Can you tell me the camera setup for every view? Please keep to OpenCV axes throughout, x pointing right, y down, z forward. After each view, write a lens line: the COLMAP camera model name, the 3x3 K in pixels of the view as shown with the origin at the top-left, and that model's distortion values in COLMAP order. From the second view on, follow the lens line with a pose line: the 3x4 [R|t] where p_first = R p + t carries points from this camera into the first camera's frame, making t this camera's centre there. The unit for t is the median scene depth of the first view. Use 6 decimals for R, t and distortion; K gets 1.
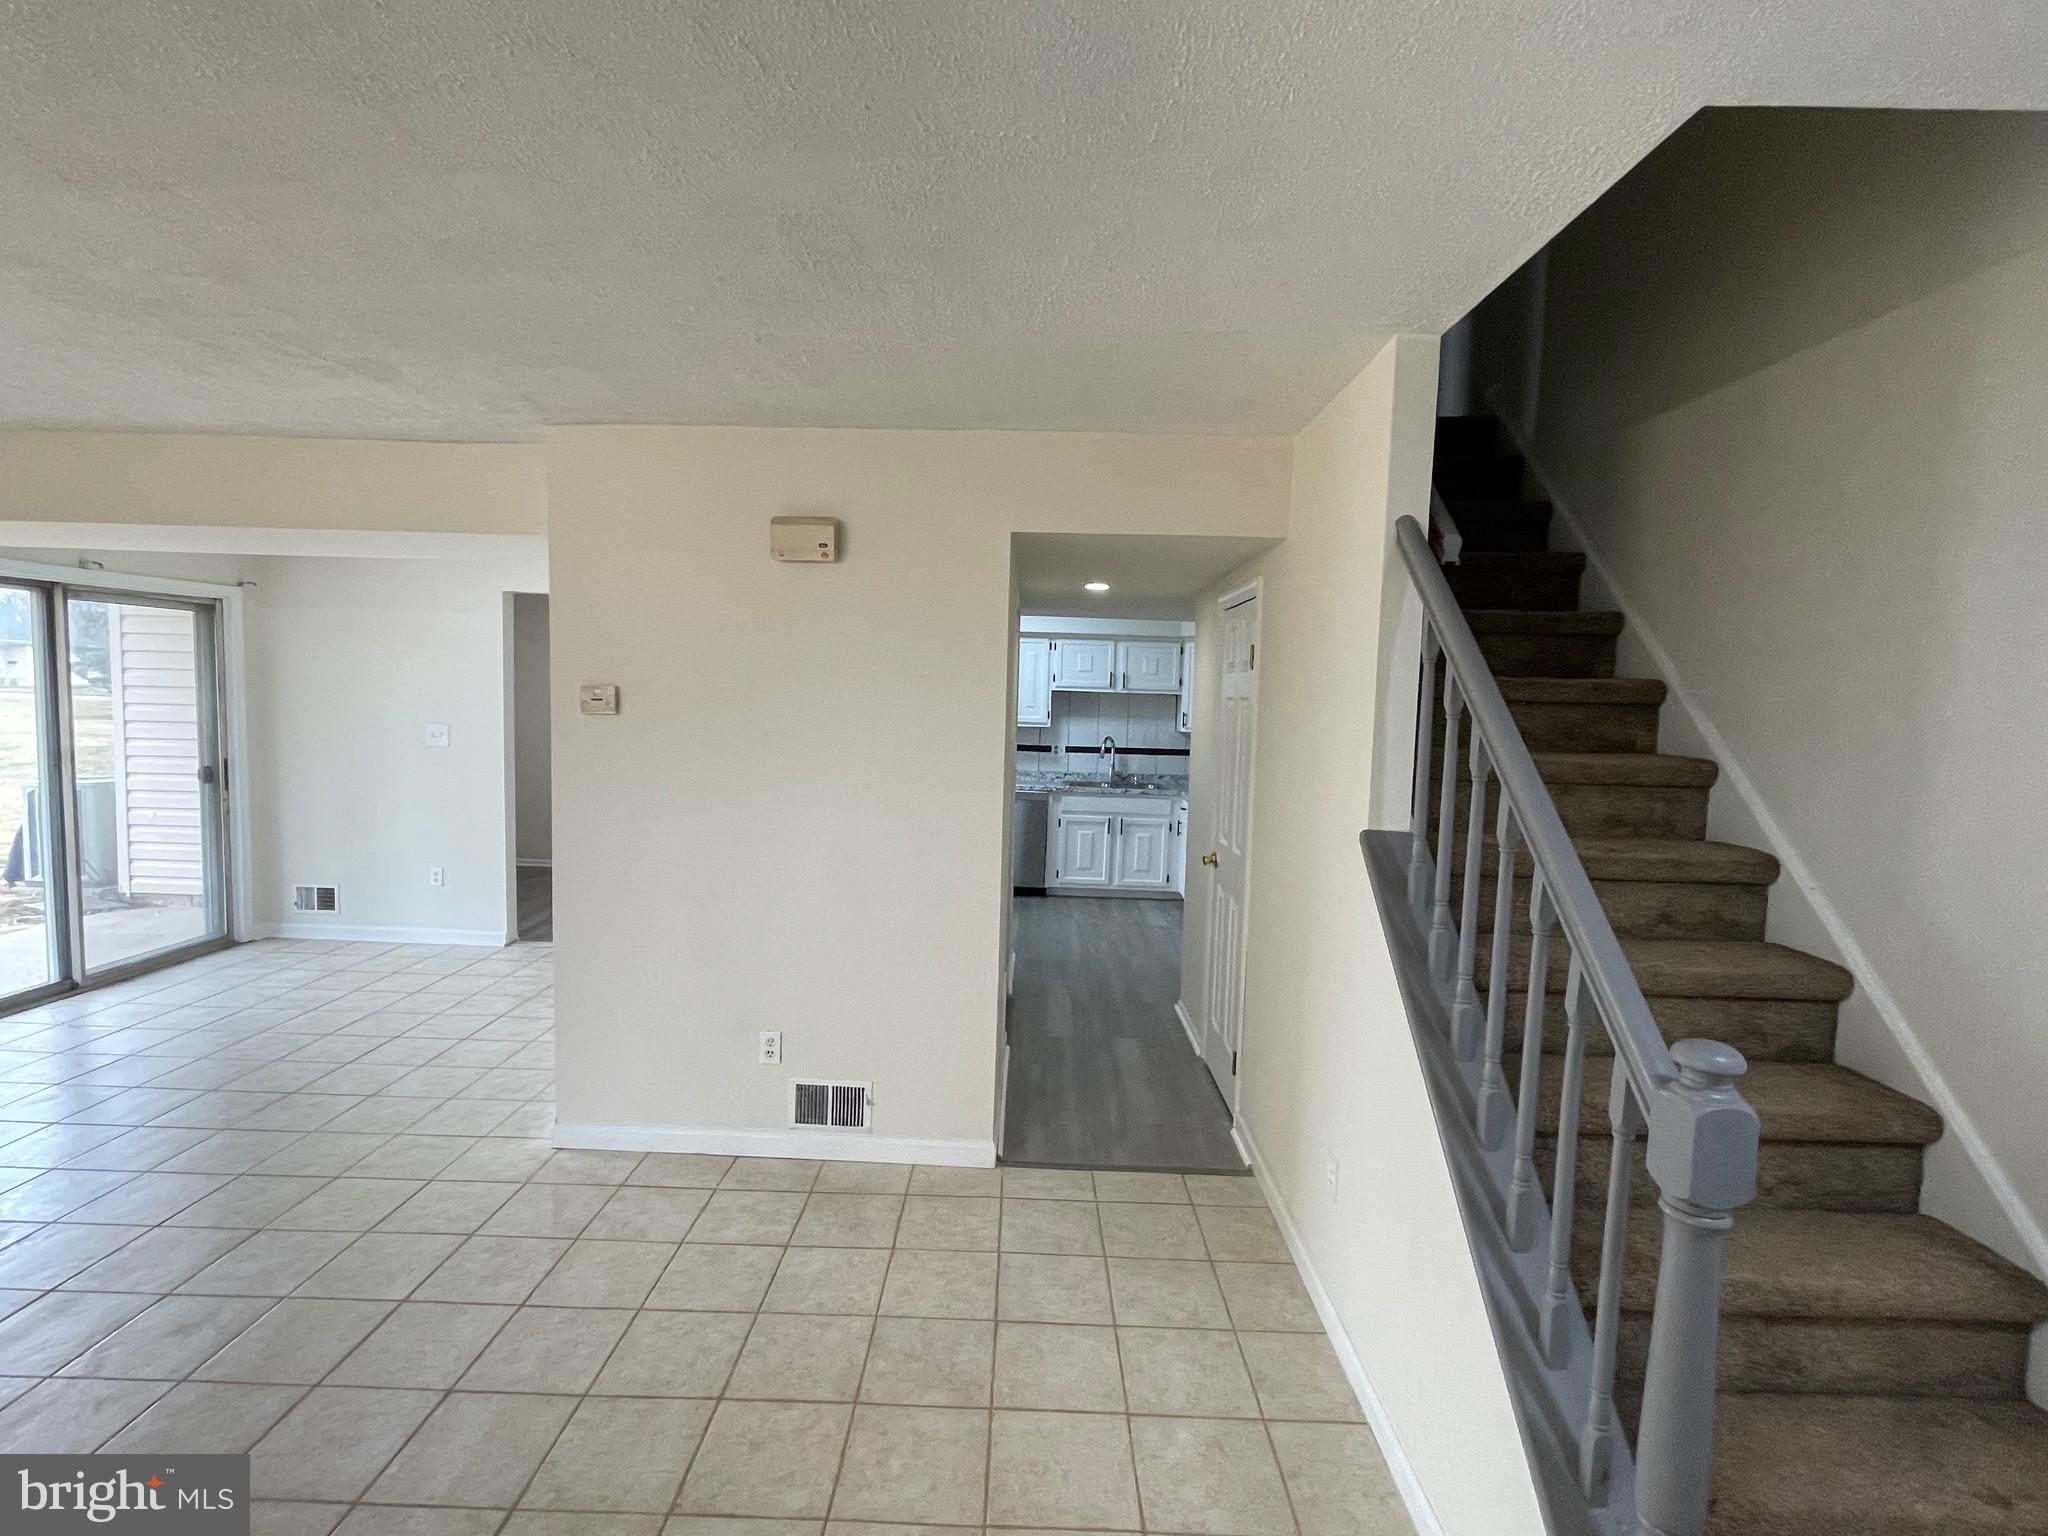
lens RADIAL K [[957.5, 0, 1025.8], [0, 957.5, 765.4], [0, 0, 1]] dist [0.002232, -0.001381]
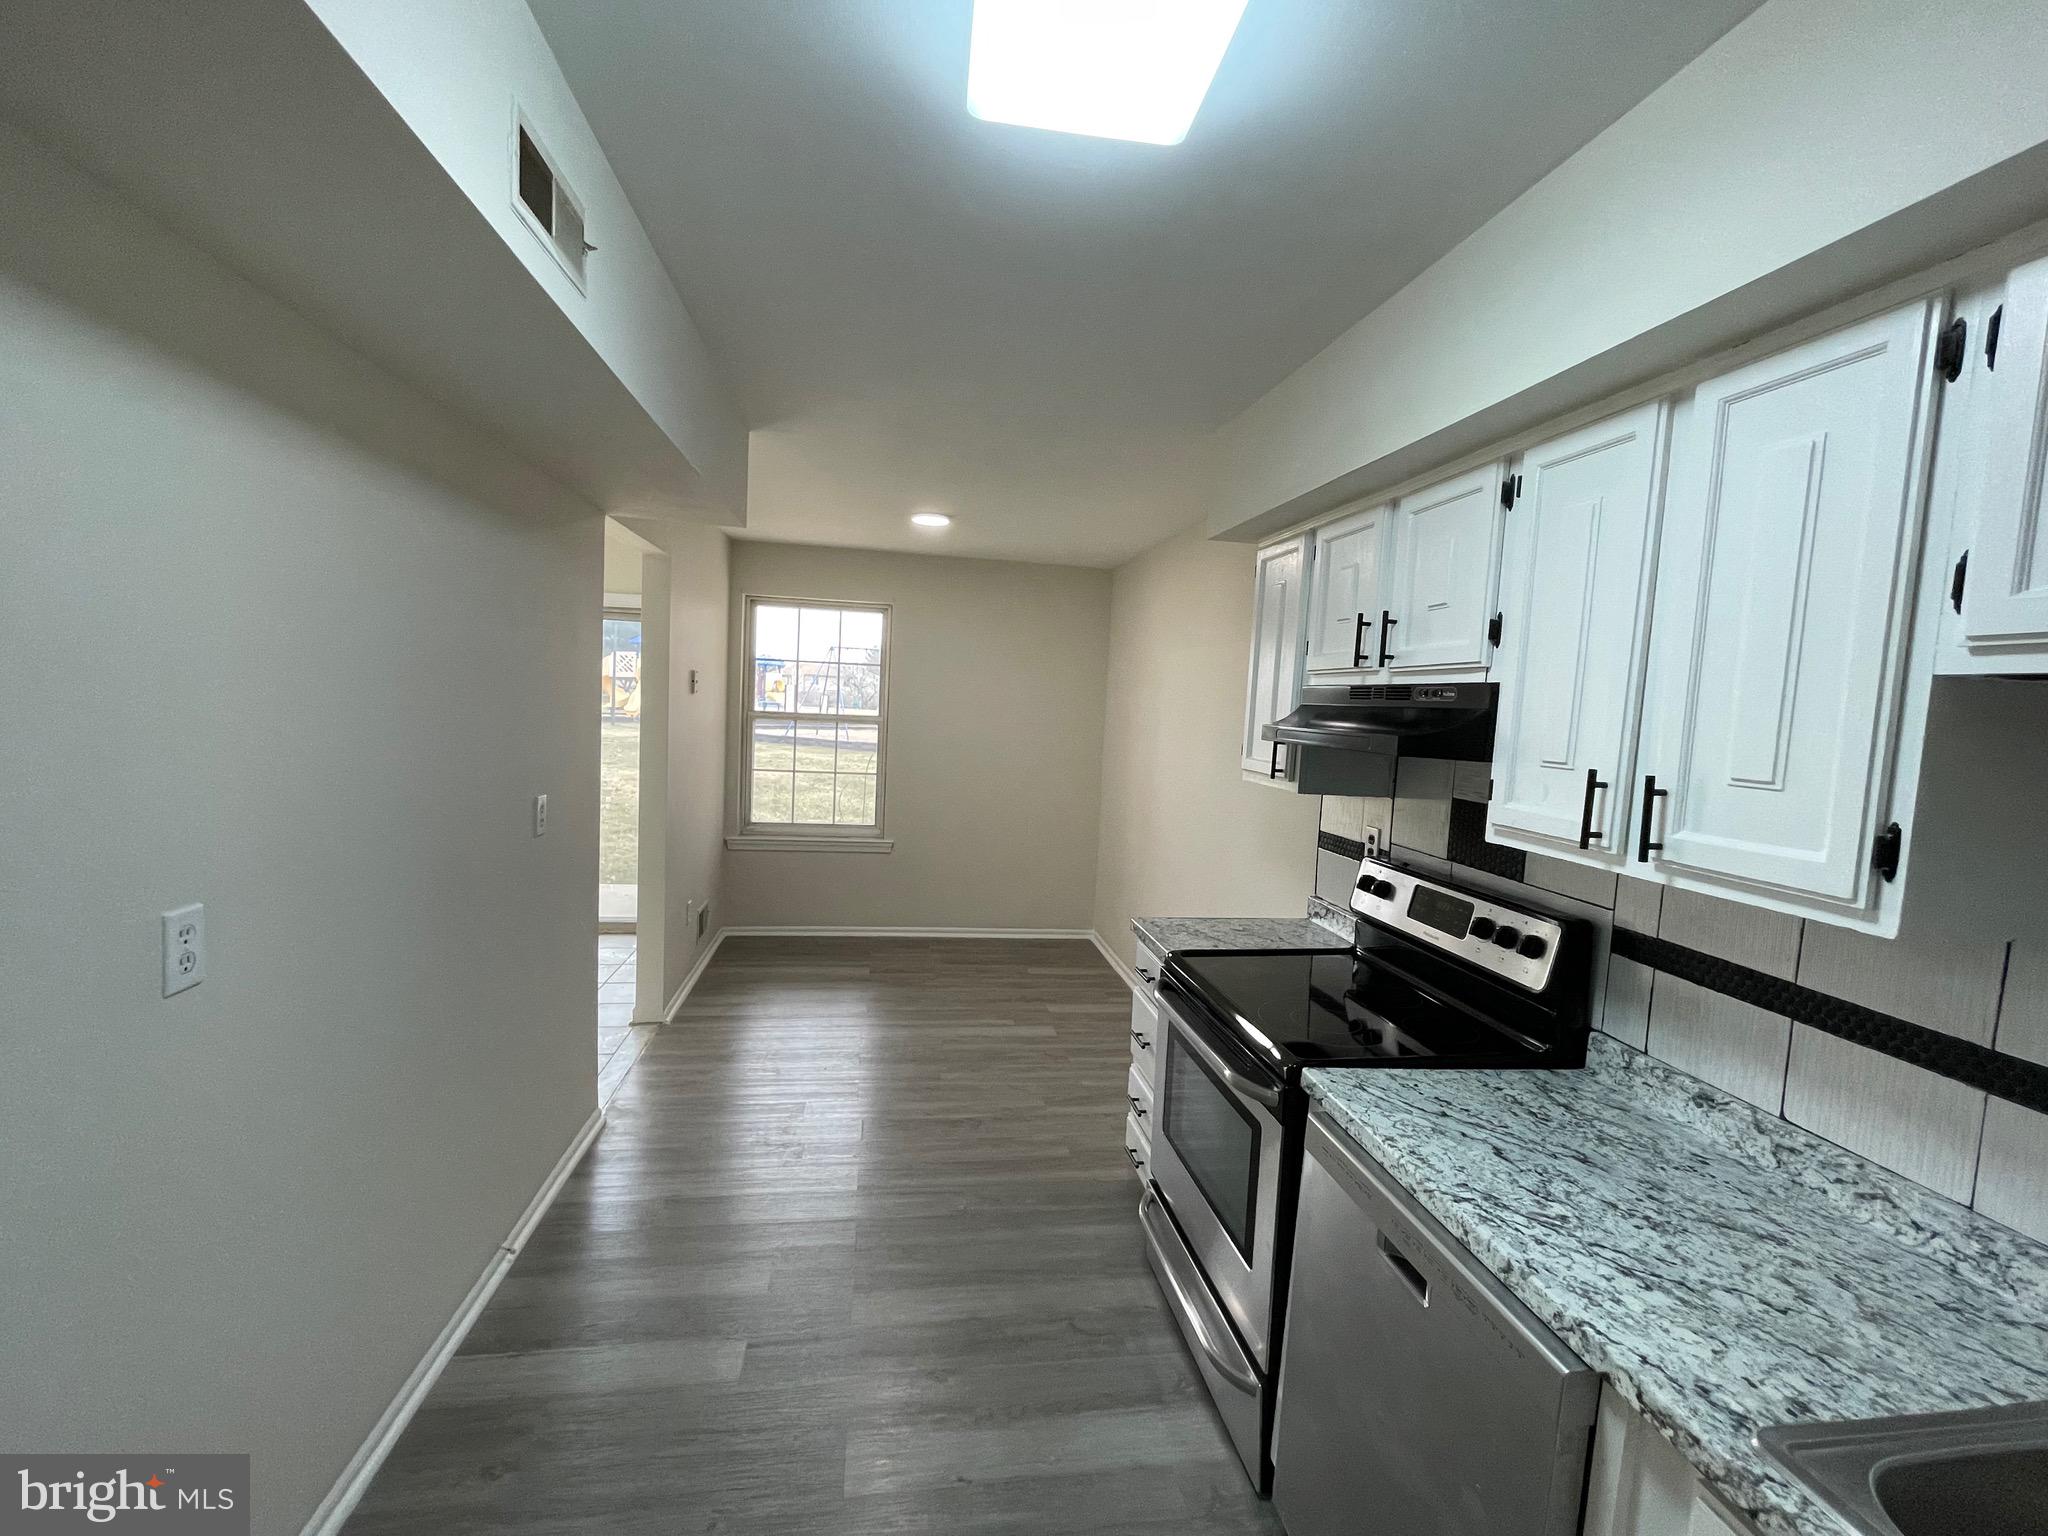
lens RADIAL K [[862.7, 0, 1020.1], [0, 862.7, 763.8], [0, 0, 1]] dist [-0.003216, 0.000136]
pose [[0.172081, 0.049925, -0.983817, 0.126228], [-0.113781, 0.993038, 0.030491, -0.055126], [0.978490, 0.106693, 0.176563, 0.856593]]
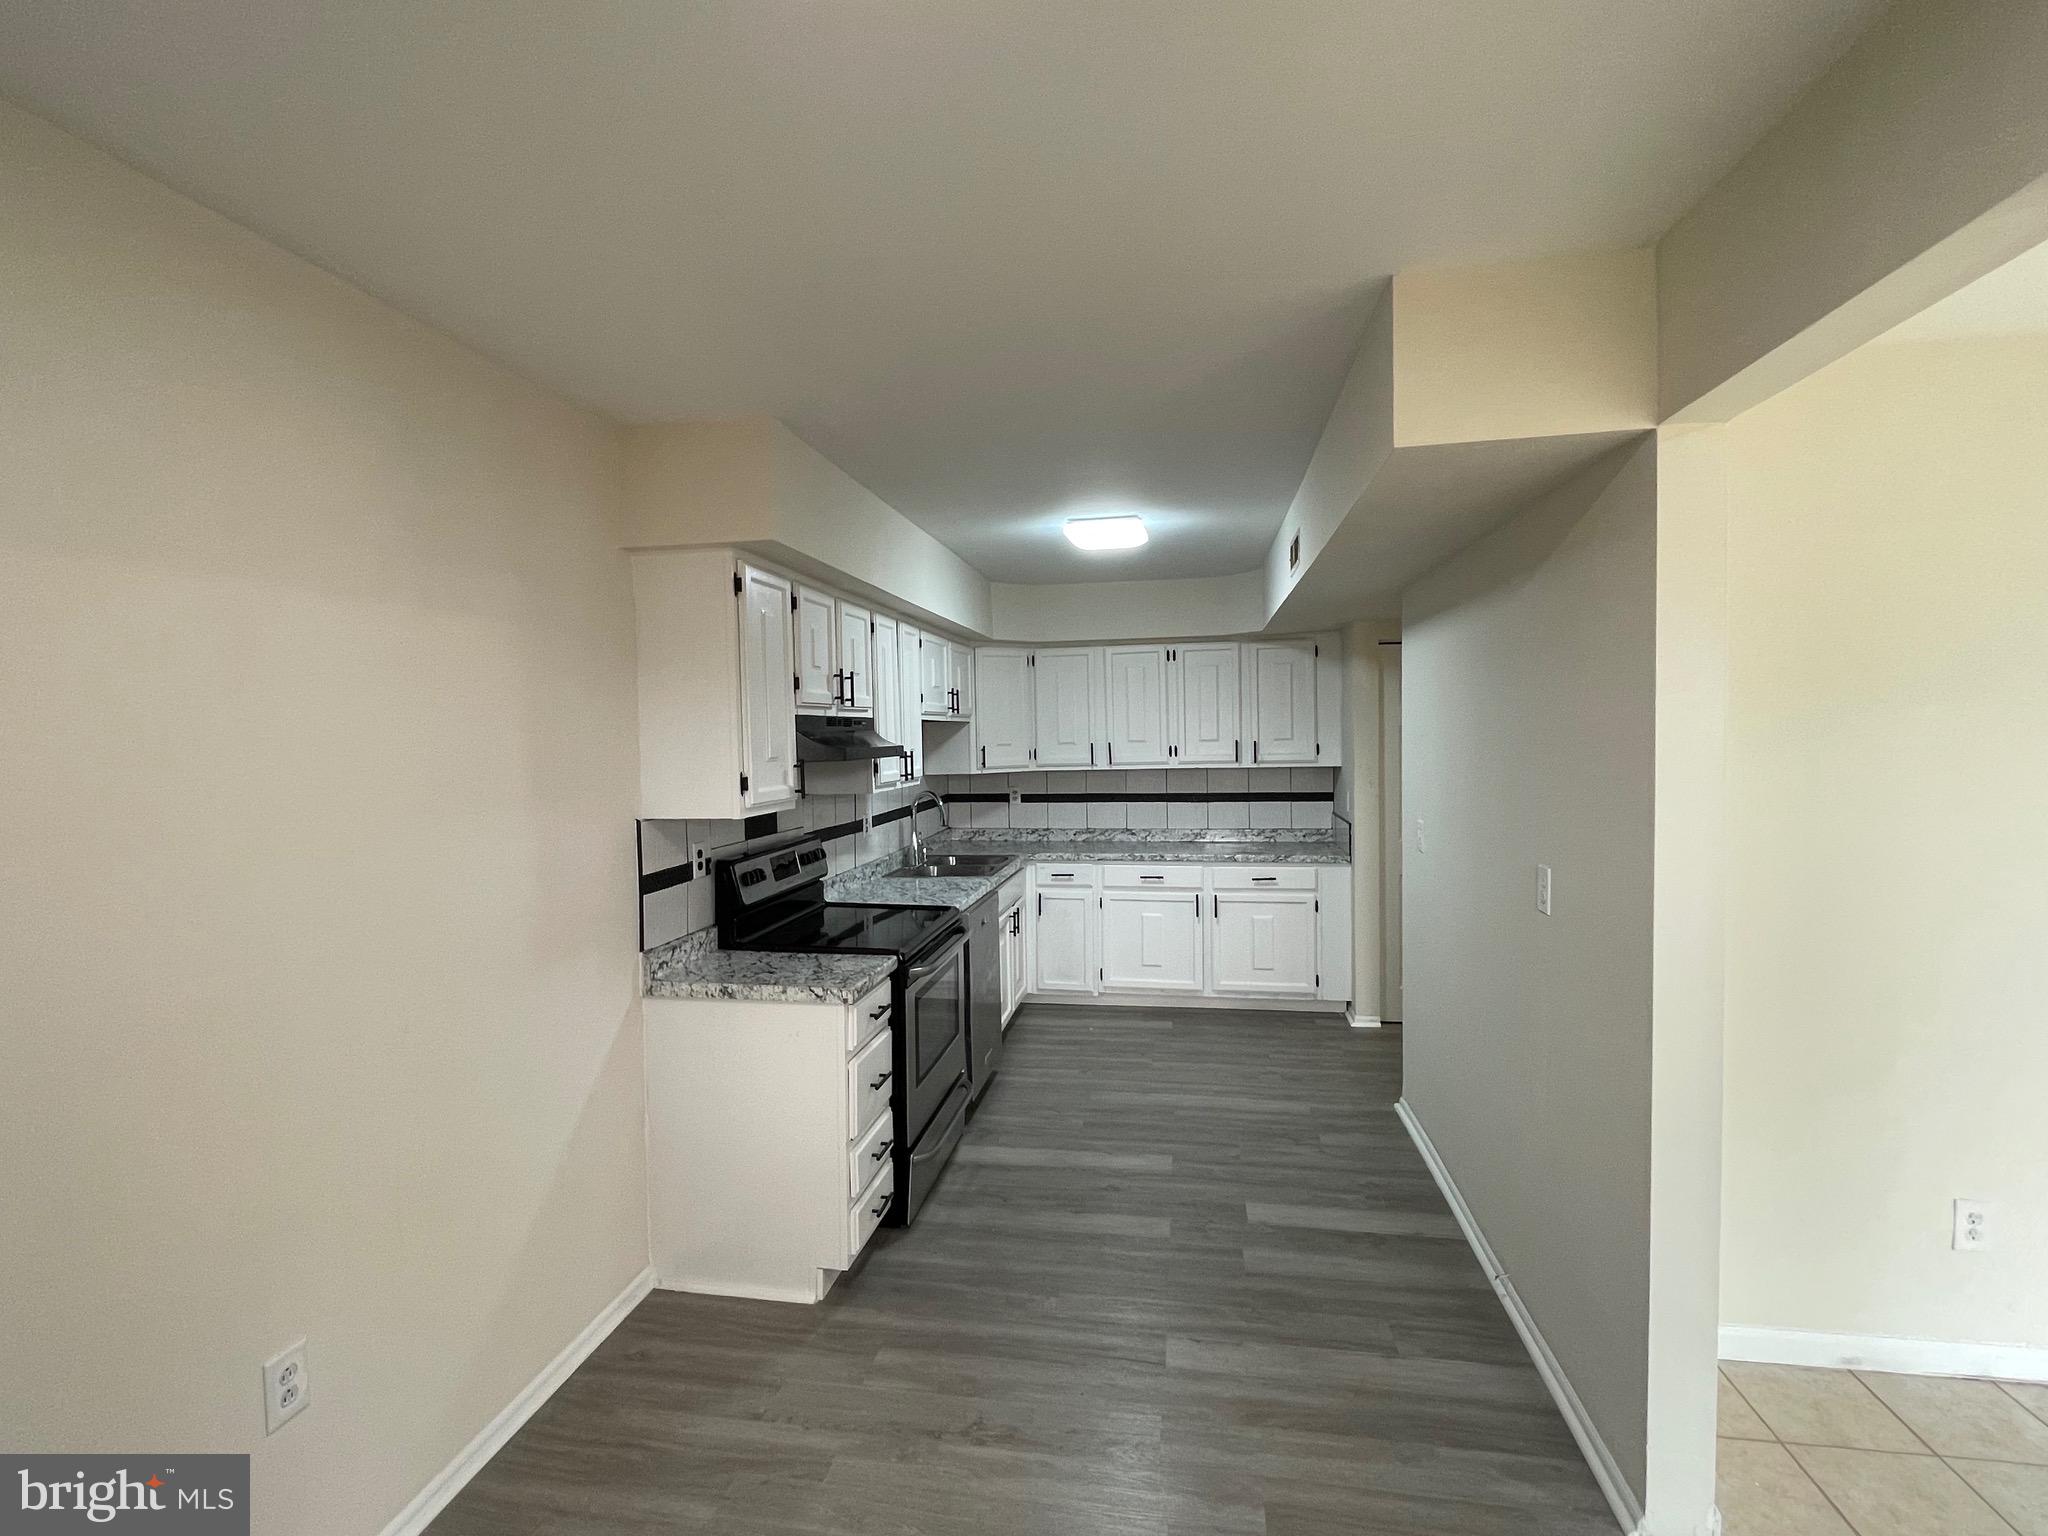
lens RADIAL K [[957.5, 0, 1022.0], [0, 957.5, 767.4], [0, 0, 1]] dist [0.002232, -0.001381]
pose [[0.157869, -0.069795, 0.984990, -0.531875], [0.089934, 0.994370, 0.056045, -0.076817], [-0.983356, 0.079736, 0.163257, 0.852241]]
